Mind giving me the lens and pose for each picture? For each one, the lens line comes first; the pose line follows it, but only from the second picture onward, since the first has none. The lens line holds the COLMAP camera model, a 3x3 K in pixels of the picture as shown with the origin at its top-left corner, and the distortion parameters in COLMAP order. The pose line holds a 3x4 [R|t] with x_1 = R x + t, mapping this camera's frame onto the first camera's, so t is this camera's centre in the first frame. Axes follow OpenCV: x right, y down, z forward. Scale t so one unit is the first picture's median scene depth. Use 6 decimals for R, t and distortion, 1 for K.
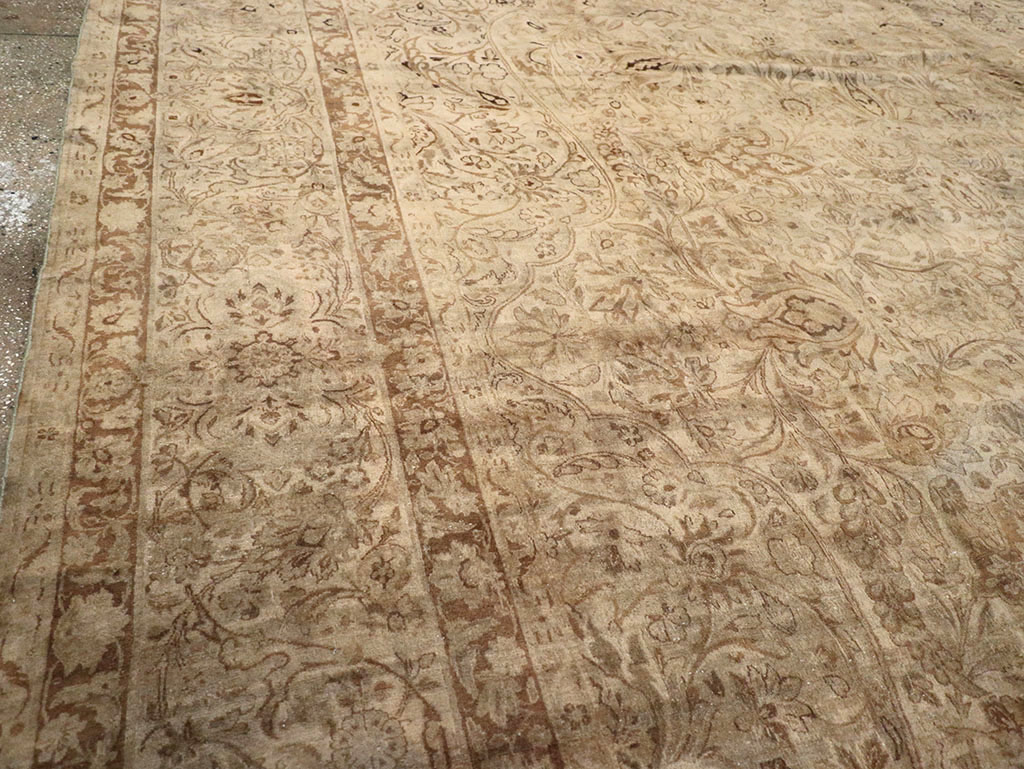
lens RADIAL K [[804.2, 0, 512.0], [0, 804.2, 384.5], [0, 0, 1]] dist [-0.002331, -0.002321]
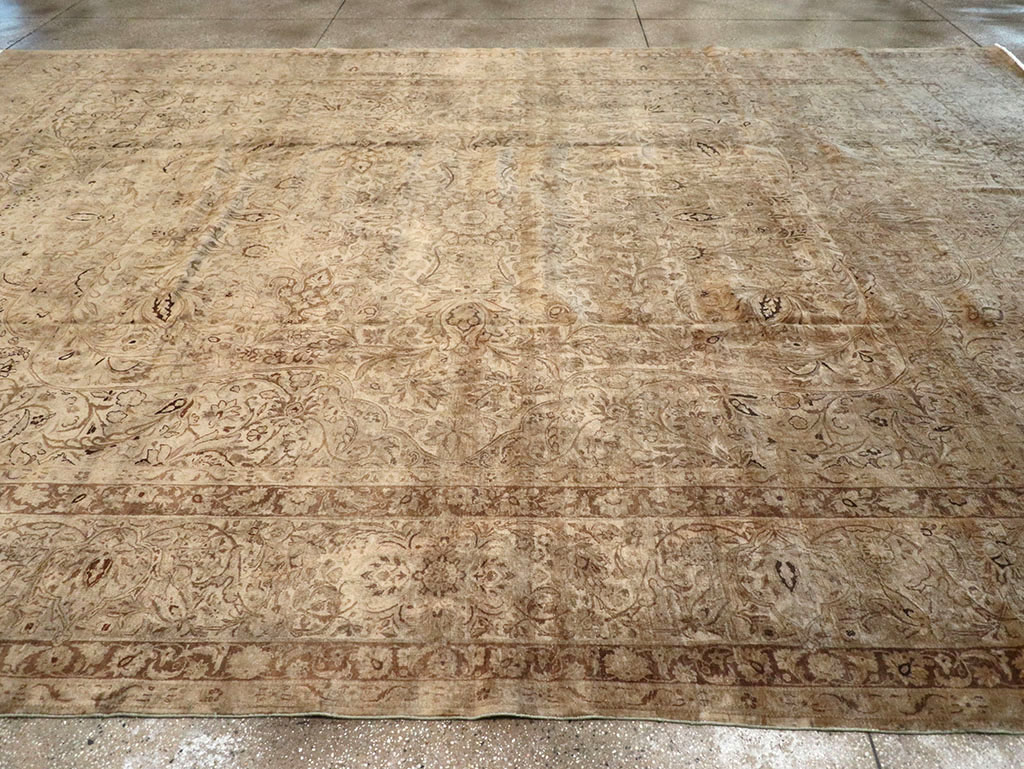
lens RADIAL K [[804.2, 0, 512.0], [0, 804.2, 384.5], [0, 0, 1]] dist [-0.002331, -0.002321]
pose [[0.270249, -0.740779, 0.614989, -0.957746], [0.733343, 0.572259, 0.367052, -0.708367], [-0.623837, 0.351803, 0.697898, -0.261154]]
